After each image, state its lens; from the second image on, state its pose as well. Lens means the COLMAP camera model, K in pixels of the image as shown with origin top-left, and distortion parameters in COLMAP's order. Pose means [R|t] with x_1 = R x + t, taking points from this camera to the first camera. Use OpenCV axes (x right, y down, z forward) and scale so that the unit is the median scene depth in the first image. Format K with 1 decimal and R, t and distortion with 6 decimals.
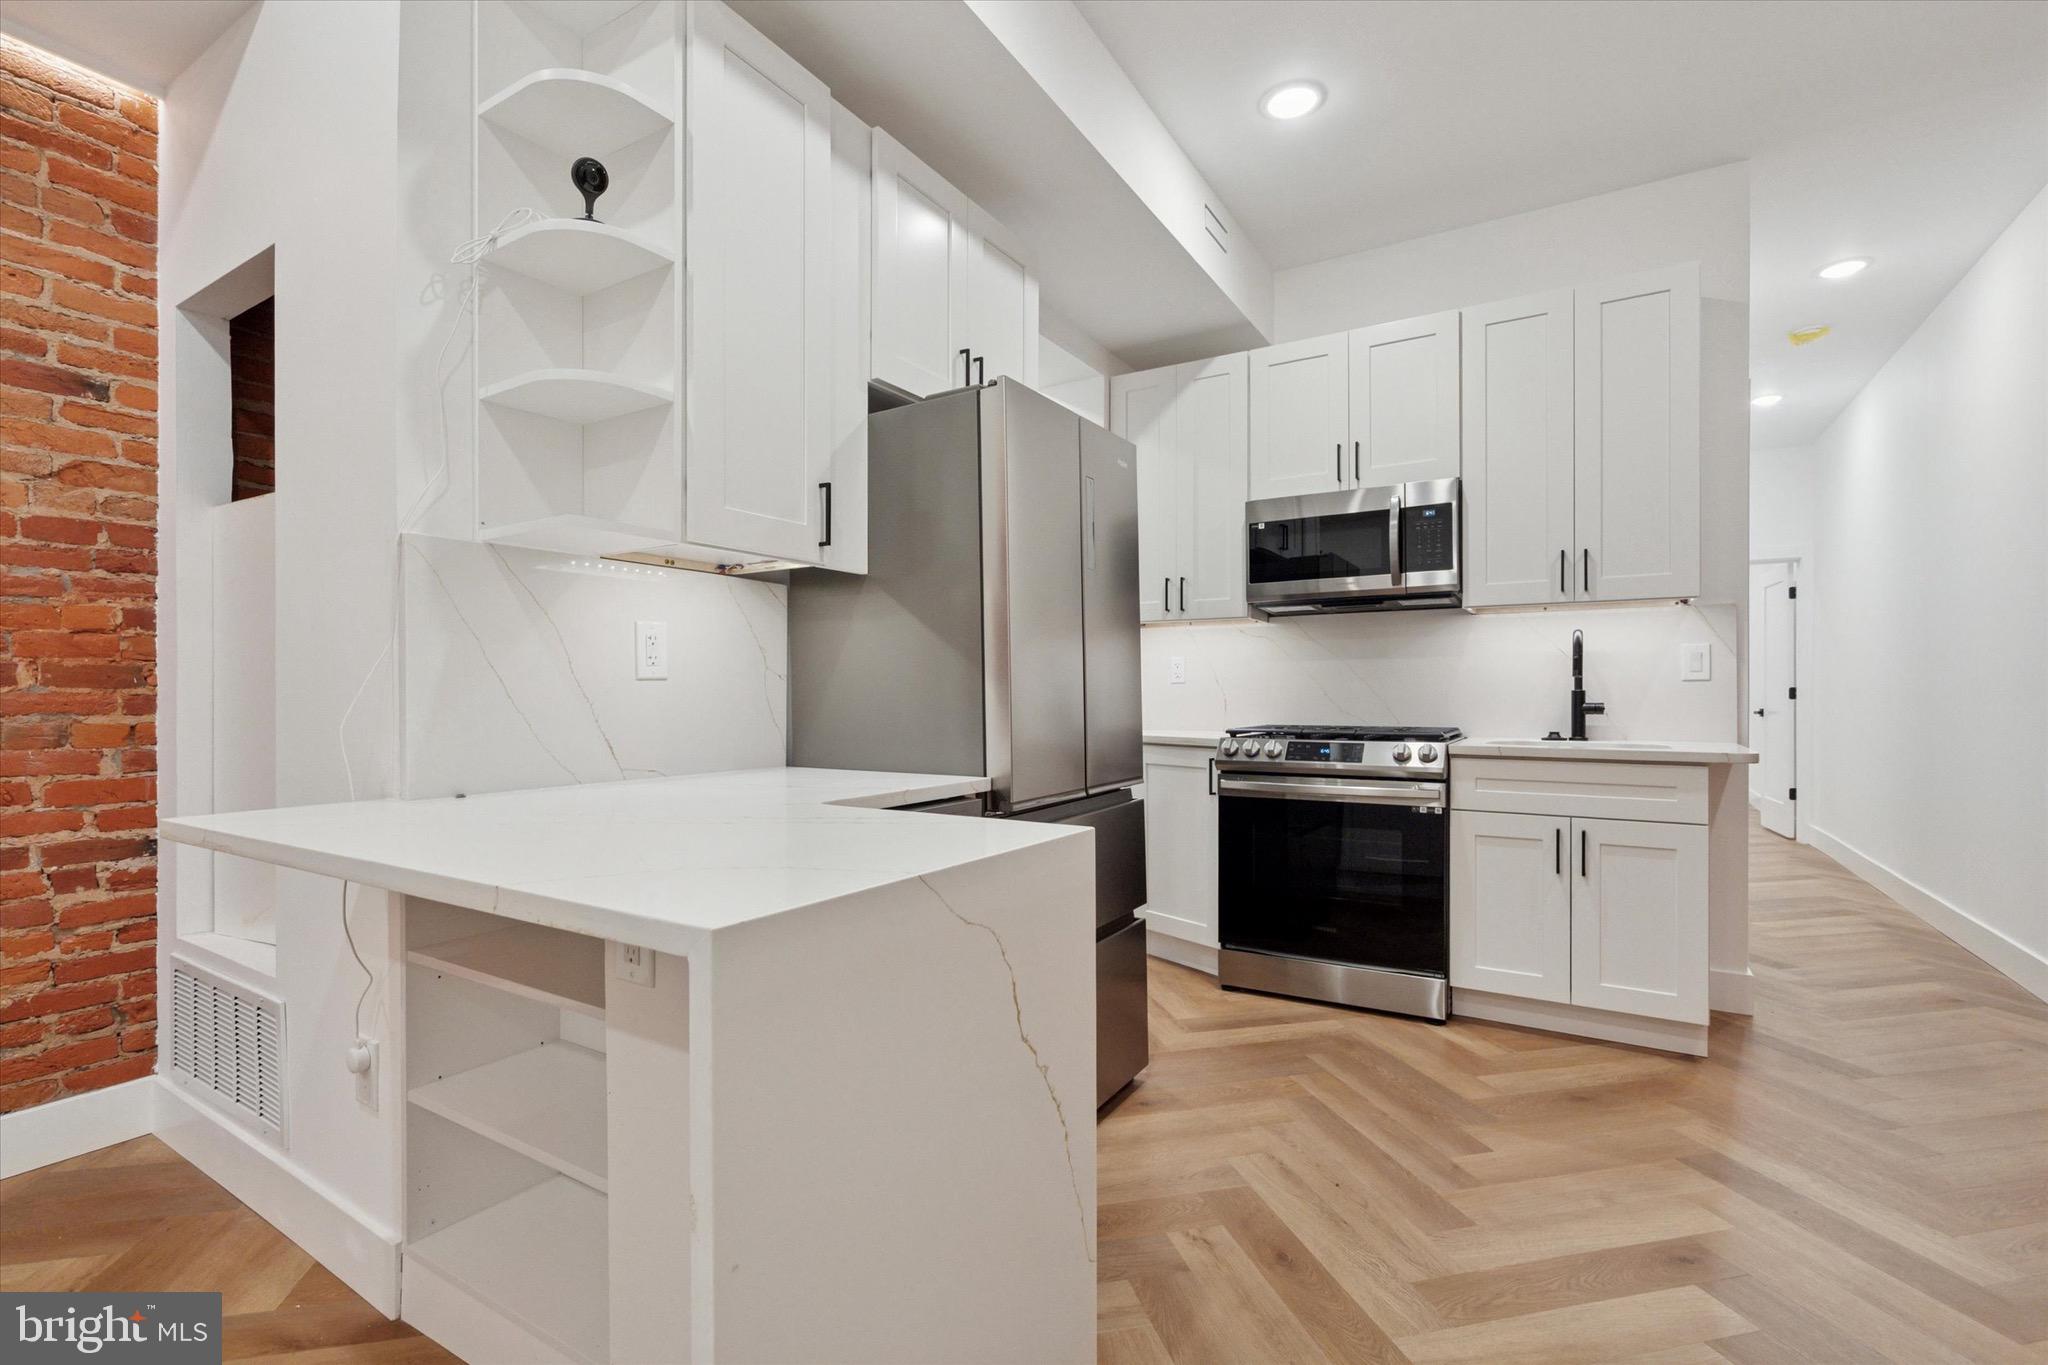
lens RADIAL K [[941.7, 0, 1013.4], [0, 941.7, 691.2], [0, 0, 1]] dist [-0.007030, 0.002193]
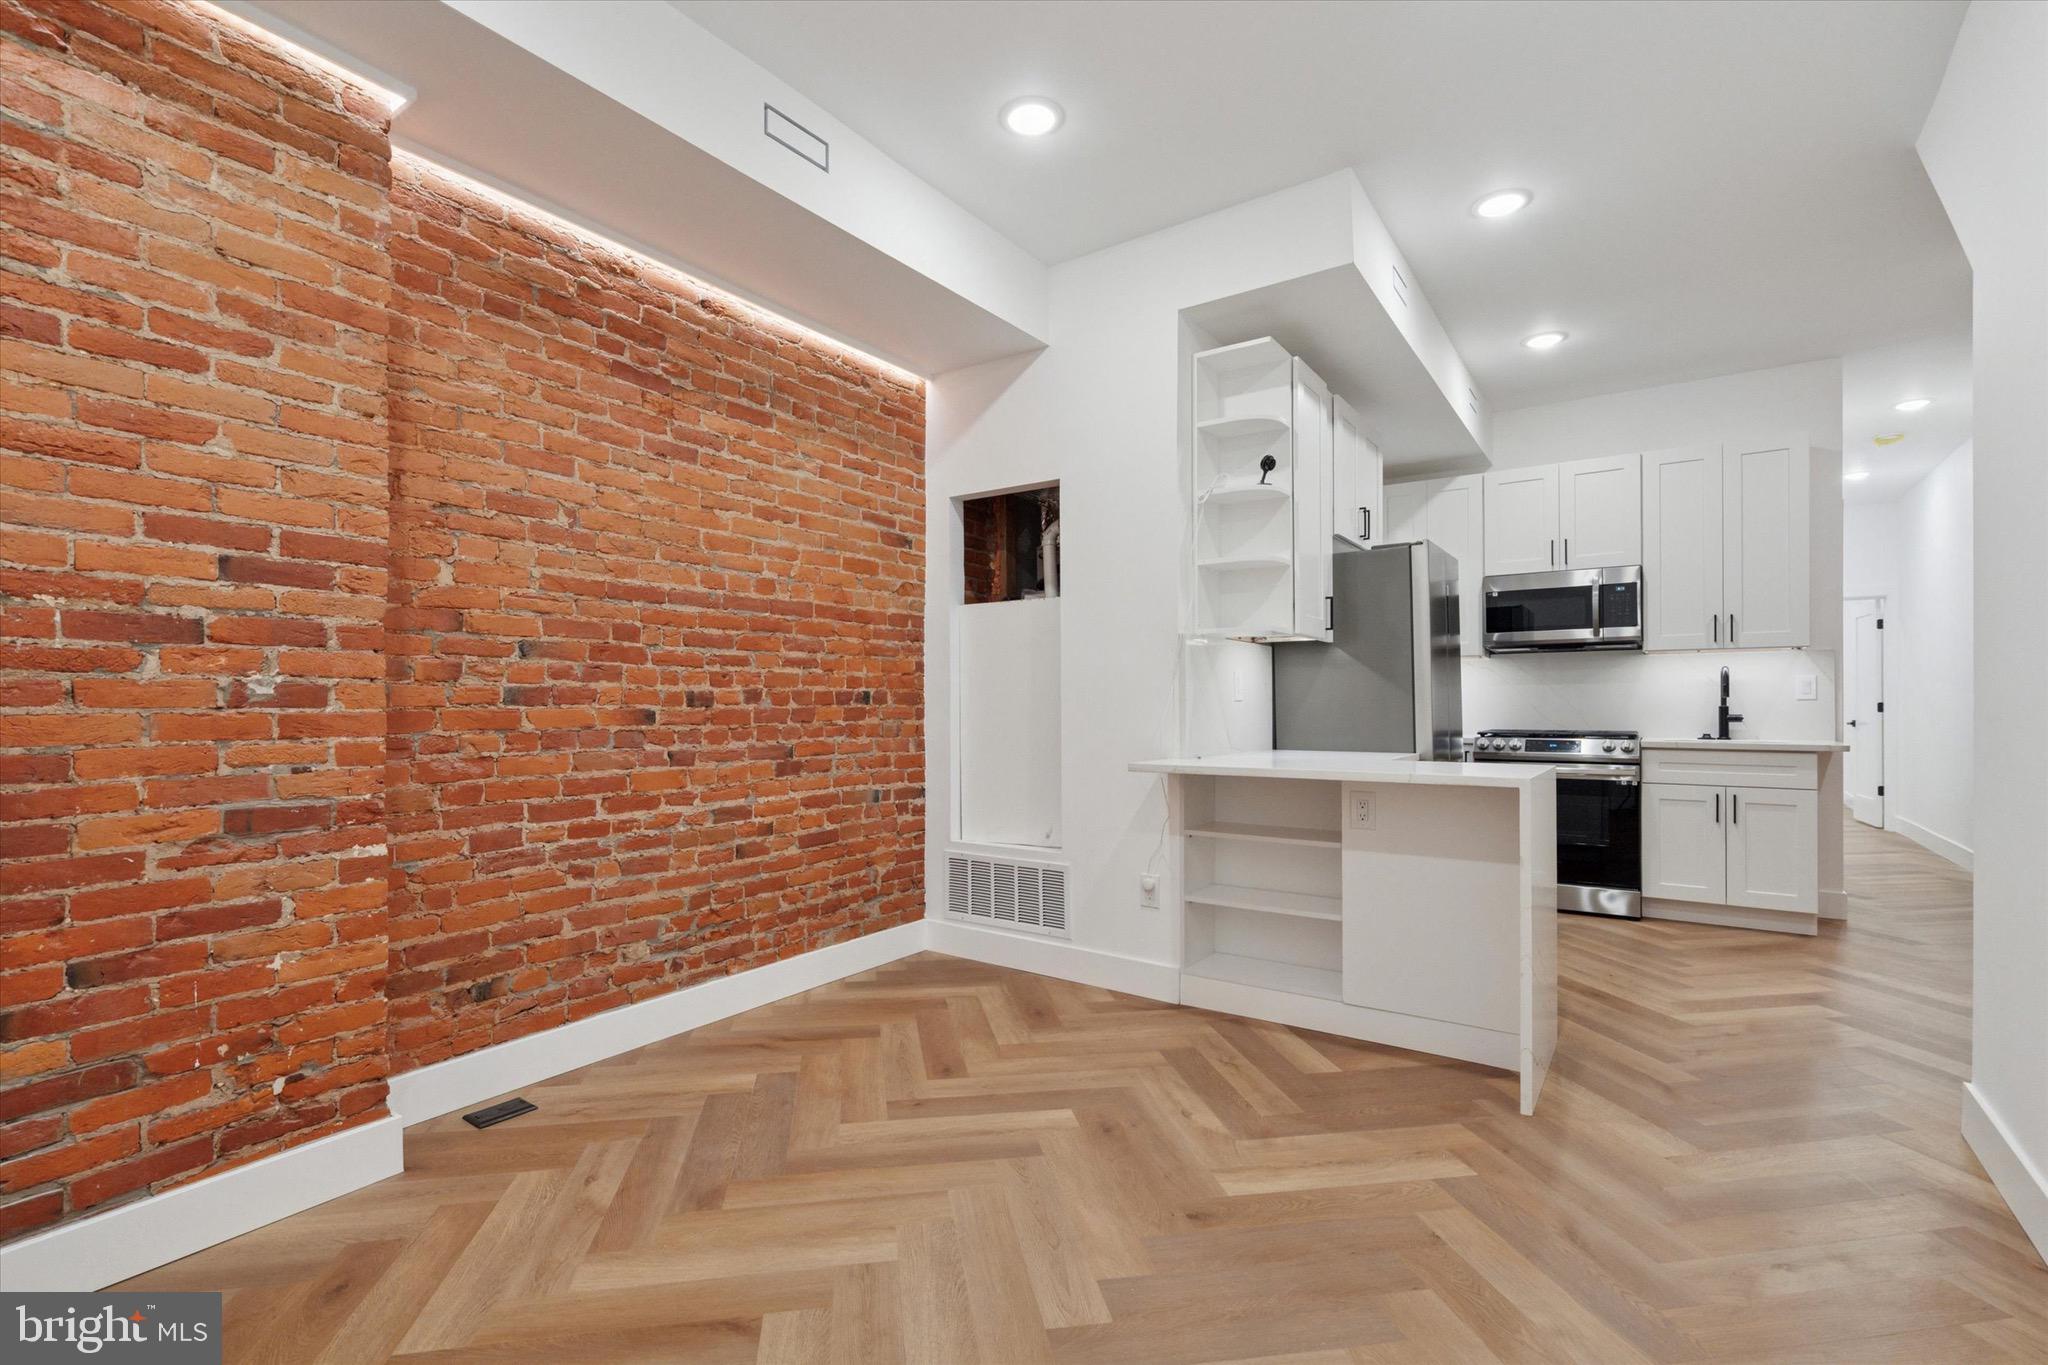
lens RADIAL K [[941.7, 0, 1016.1], [0, 941.7, 697.3], [0, 0, 1]] dist [-0.007030, 0.002193]
pose [[0.998369, 0.000652, -0.057080, -0.466195], [-0.000974, 0.999984, -0.005625, -0.005690], [0.057075, 0.005671, 0.998354, -0.592051]]
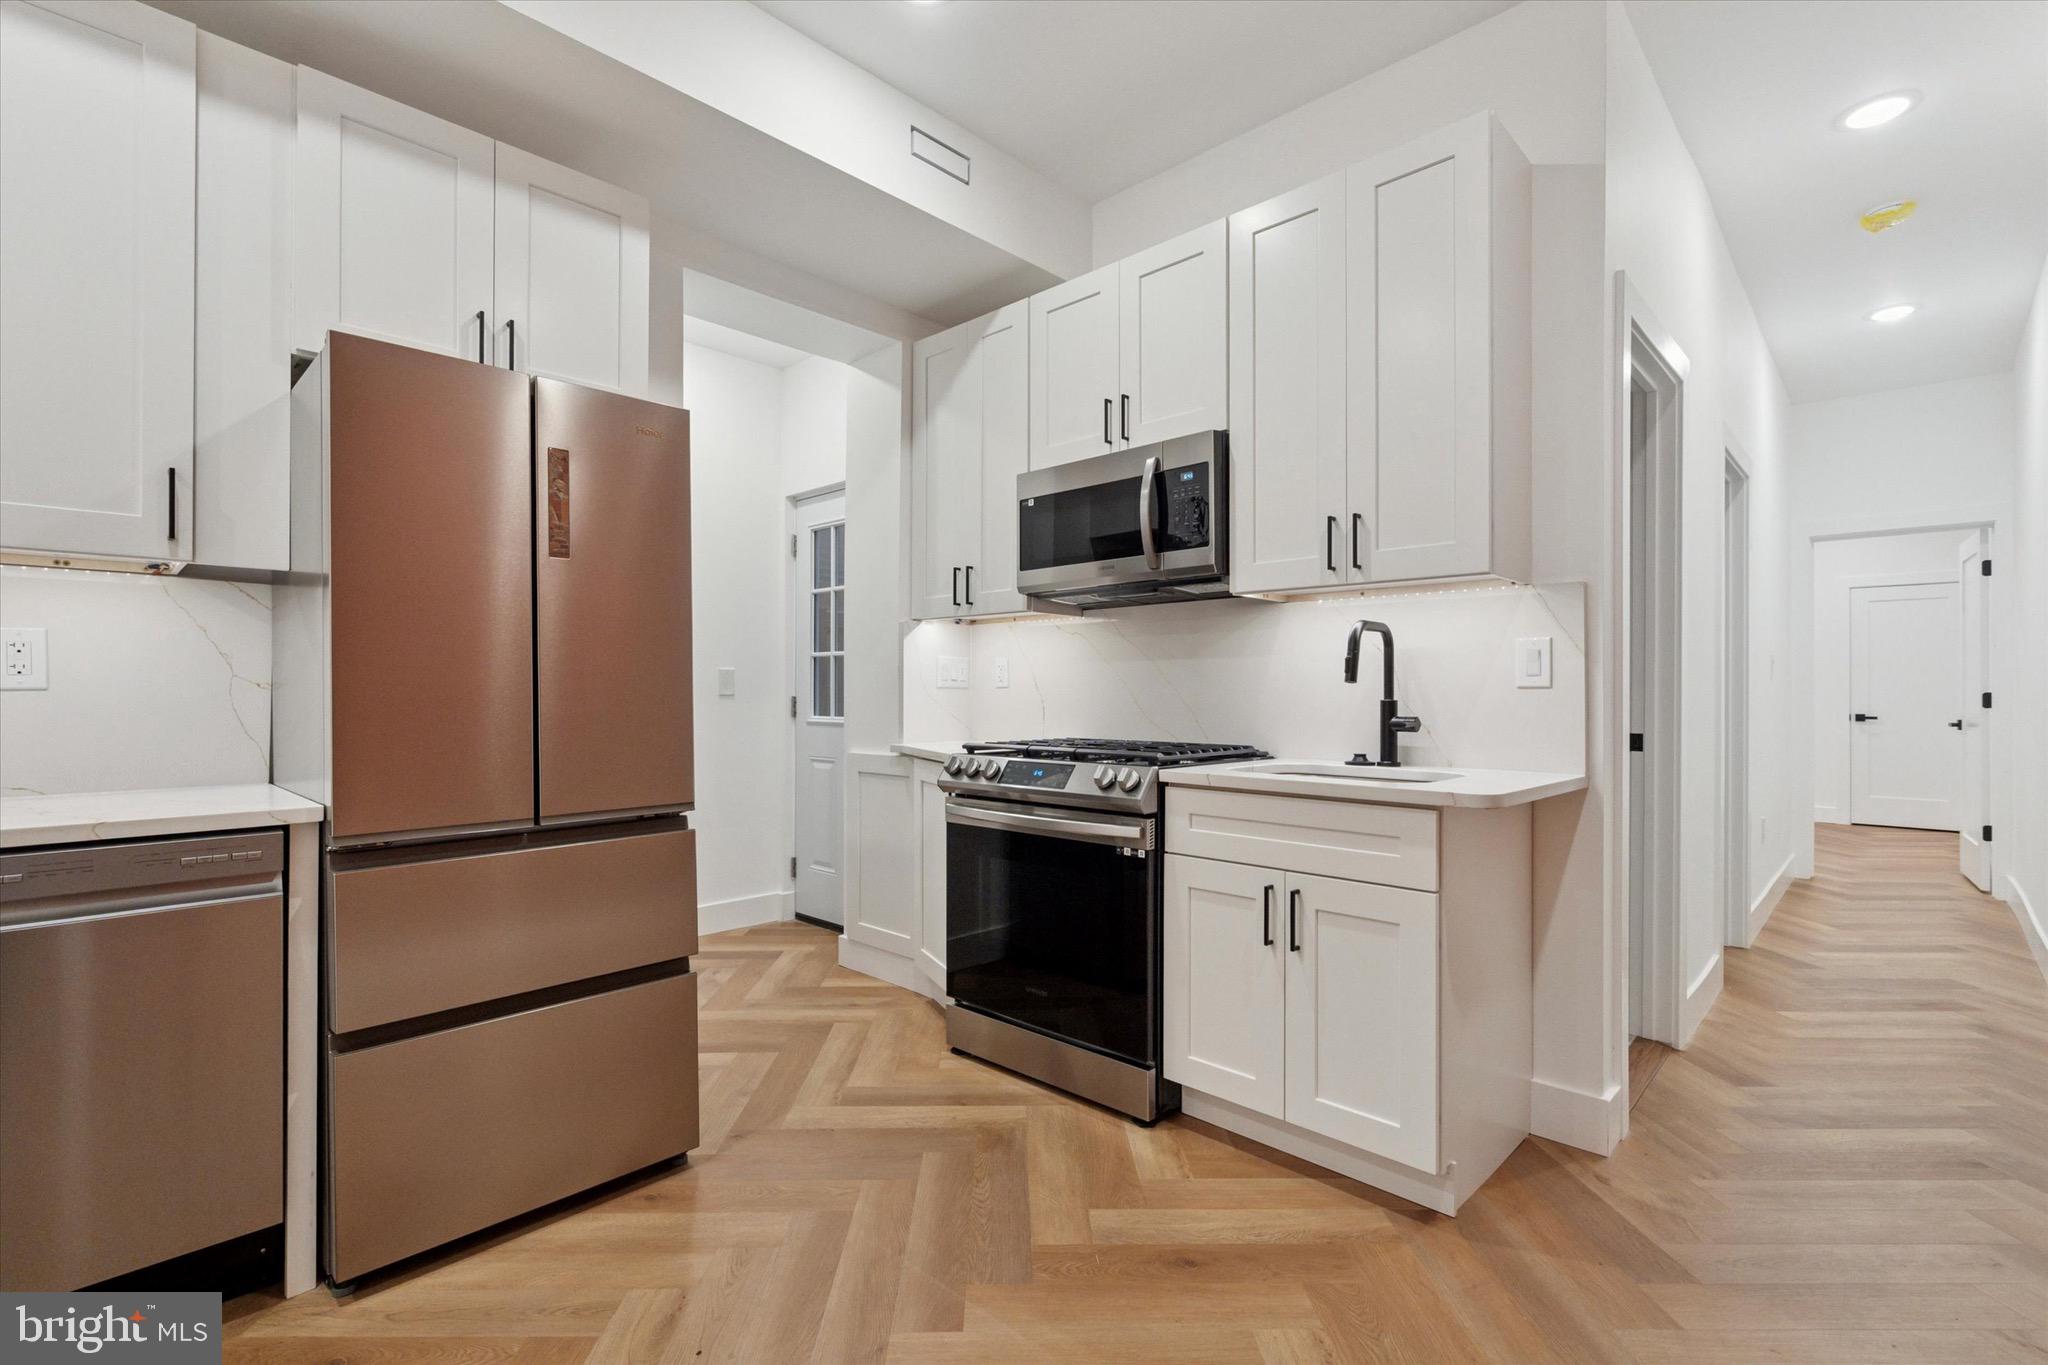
lens RADIAL K [[941.7, 0, 1013.3], [0, 941.7, 686.1], [0, 0, 1]] dist [-0.007030, 0.002193]
pose [[0.976690, 0.000667, -0.214655, 0.497516], [-0.001773, 0.999986, -0.004956, -0.008261], [0.214648, 0.005221, 0.976677, 0.202024]]
